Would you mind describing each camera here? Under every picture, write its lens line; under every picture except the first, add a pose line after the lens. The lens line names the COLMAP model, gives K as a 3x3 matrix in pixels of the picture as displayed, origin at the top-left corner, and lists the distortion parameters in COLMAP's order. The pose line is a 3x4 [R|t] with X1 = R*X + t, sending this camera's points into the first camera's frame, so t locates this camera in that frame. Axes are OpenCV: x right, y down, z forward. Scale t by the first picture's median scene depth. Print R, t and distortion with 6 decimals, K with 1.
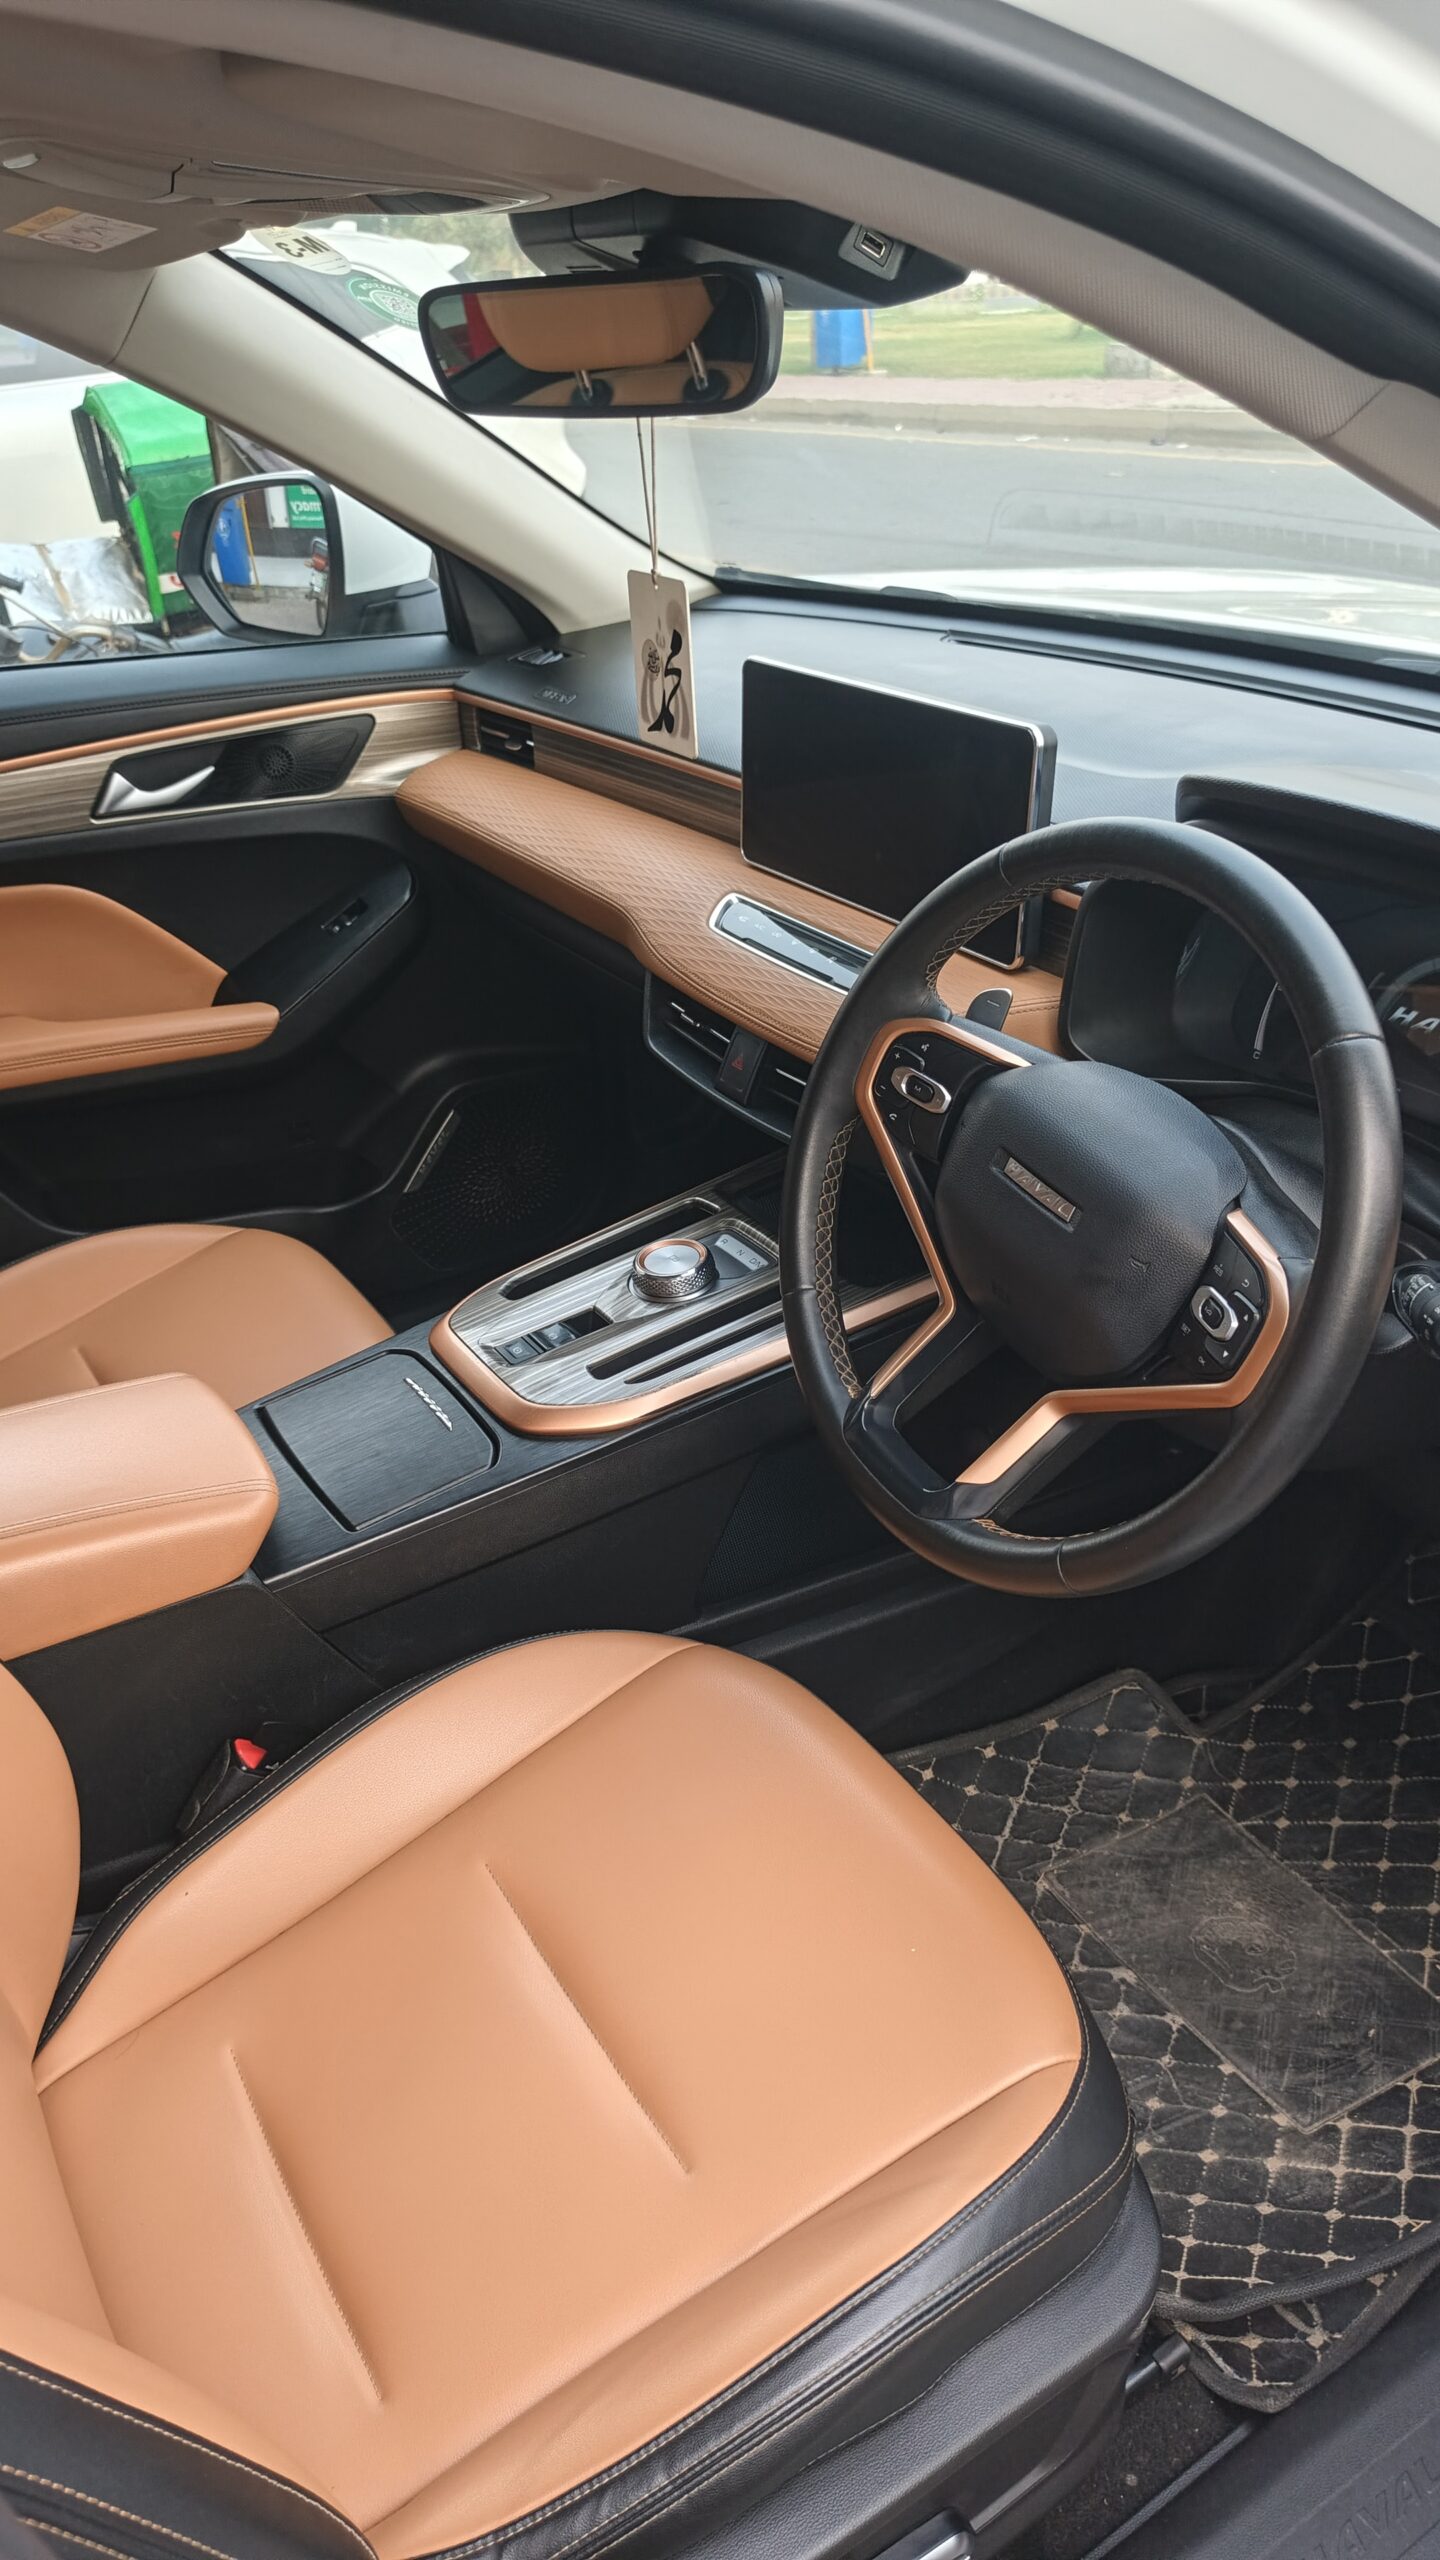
lens RADIAL K [[1784.5, 0, 708.2], [0, 1784.5, 1272.8], [0, 0, 1]] dist [0.030848, -0.043465]
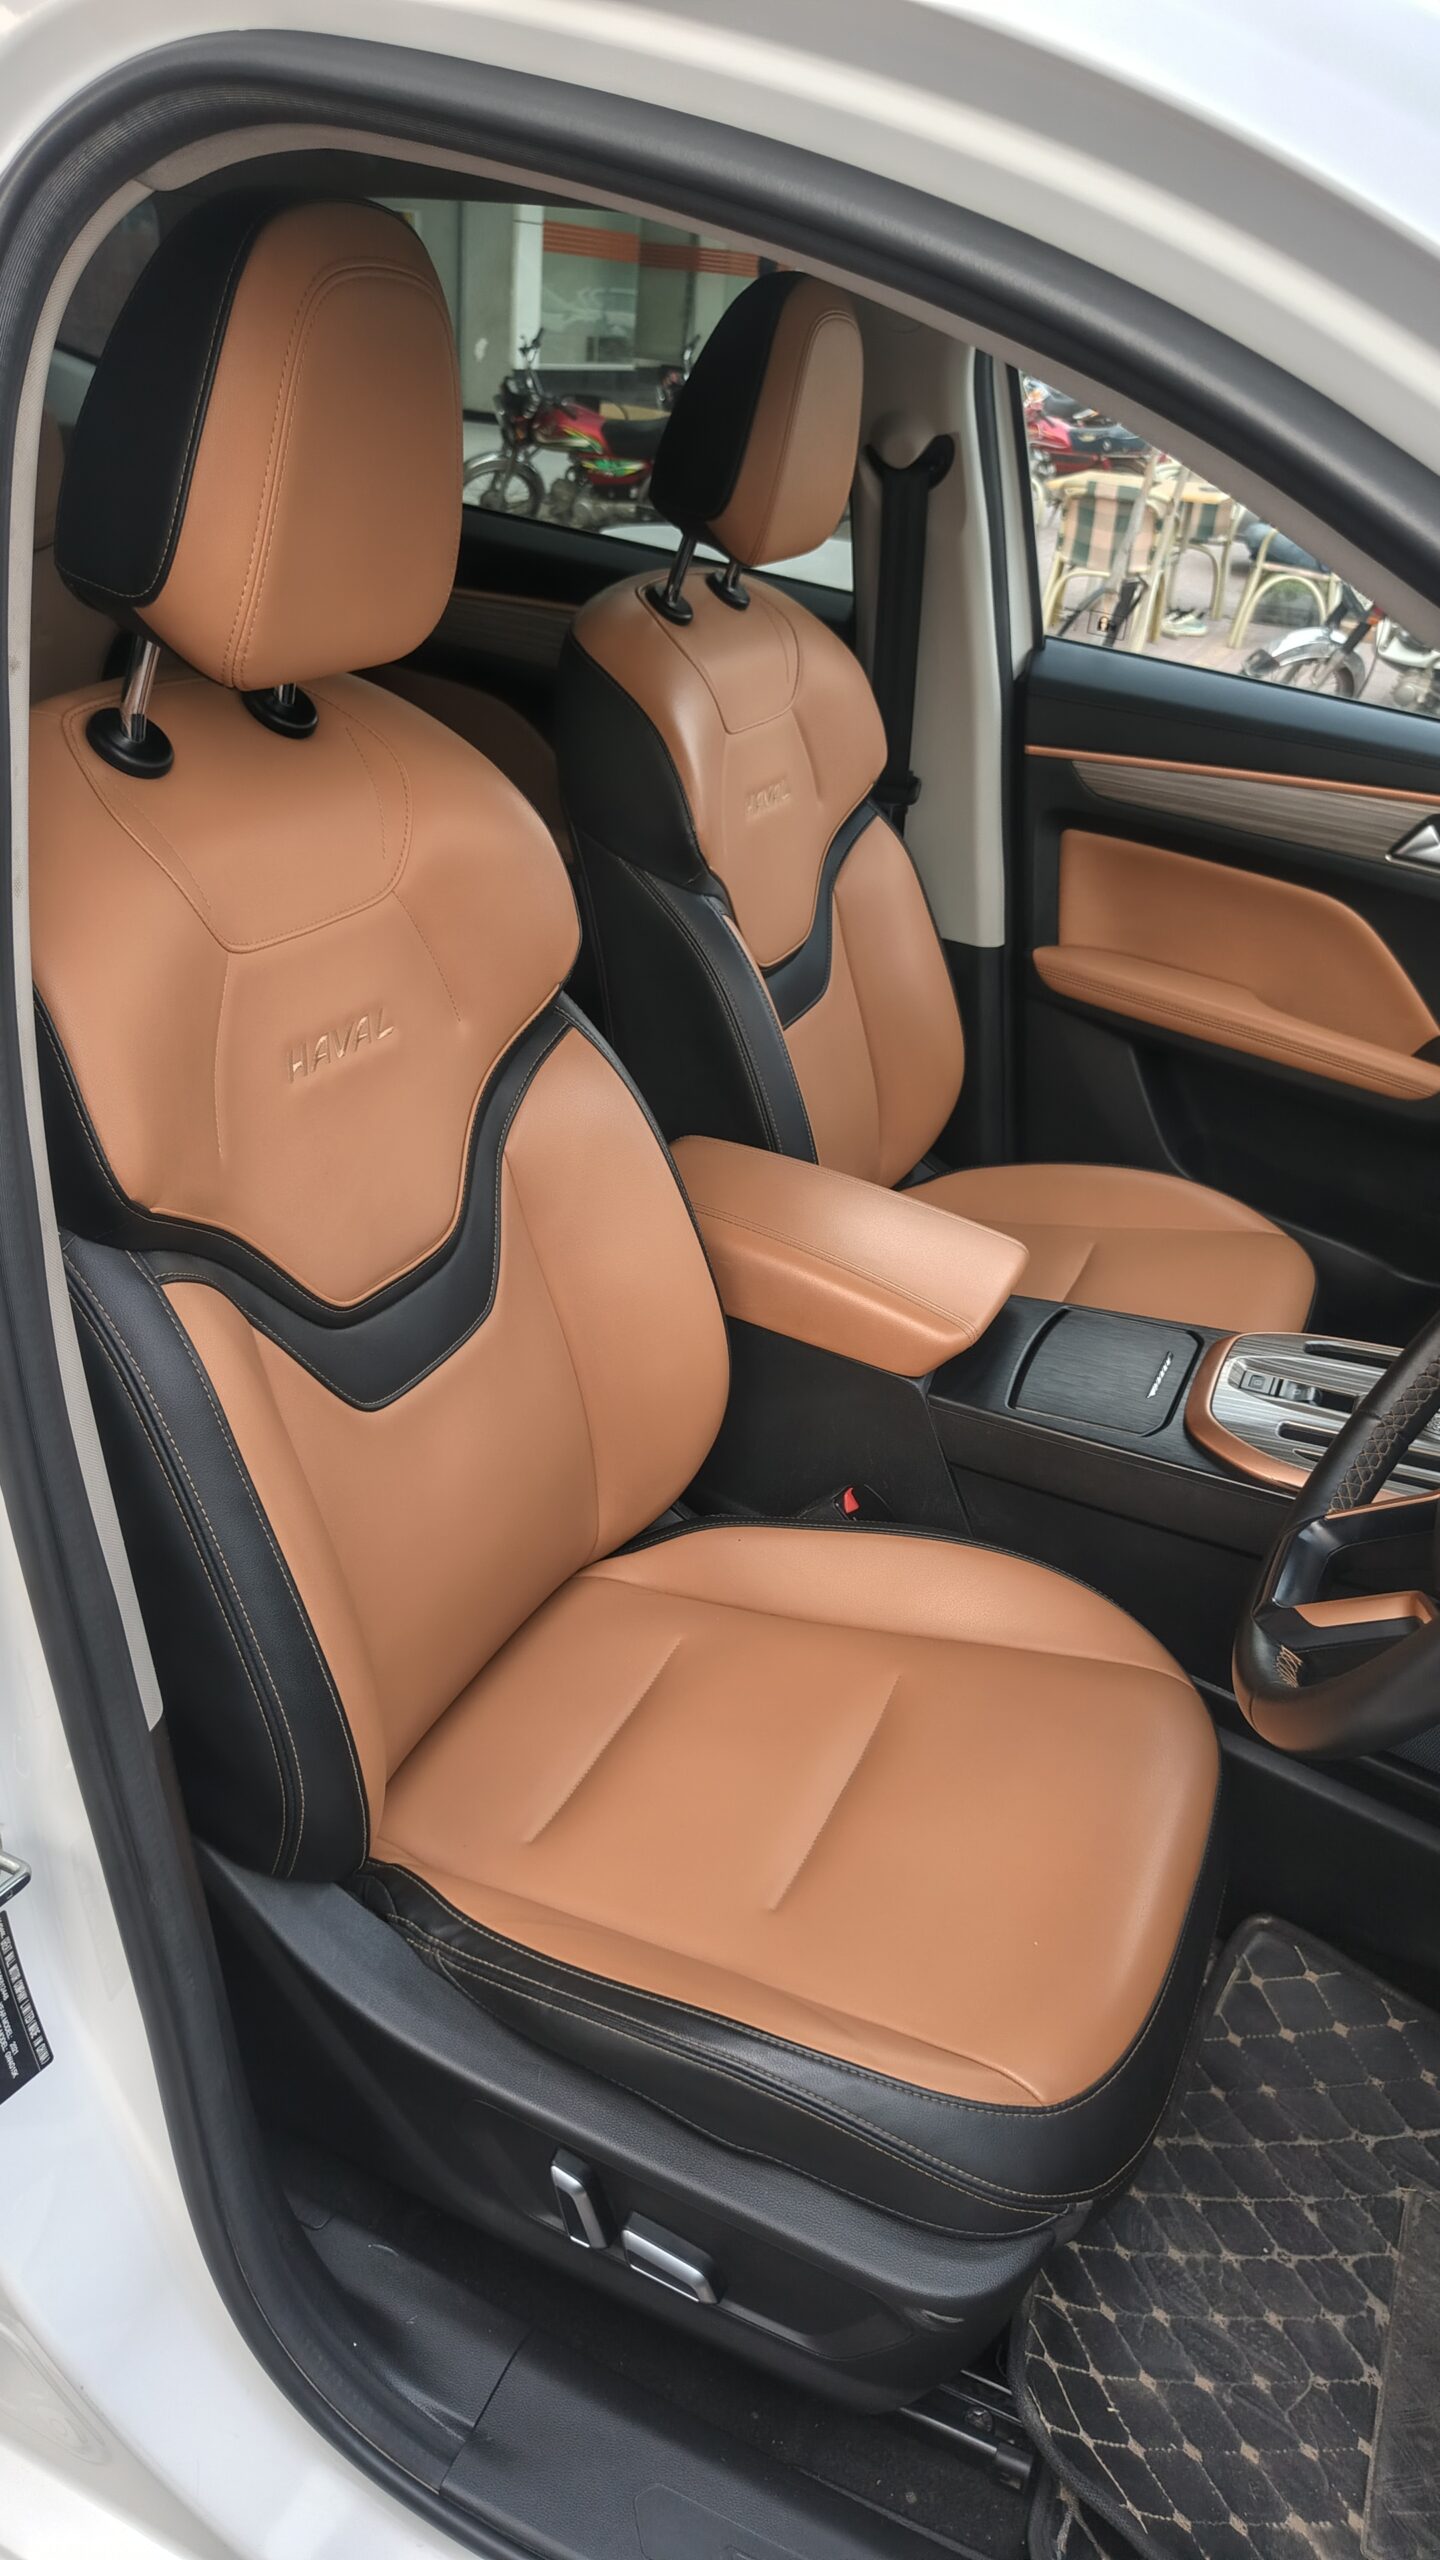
lens RADIAL K [[1784.5, 0, 717.4], [0, 1784.5, 1284.5], [0, 0, 1]] dist [0.030848, -0.043465]
pose [[0.539626, 0.486136, -0.687368, 0.449173], [-0.505292, 0.840058, 0.197440, -0.056408], [0.673412, 0.240777, 0.698958, 0.019712]]
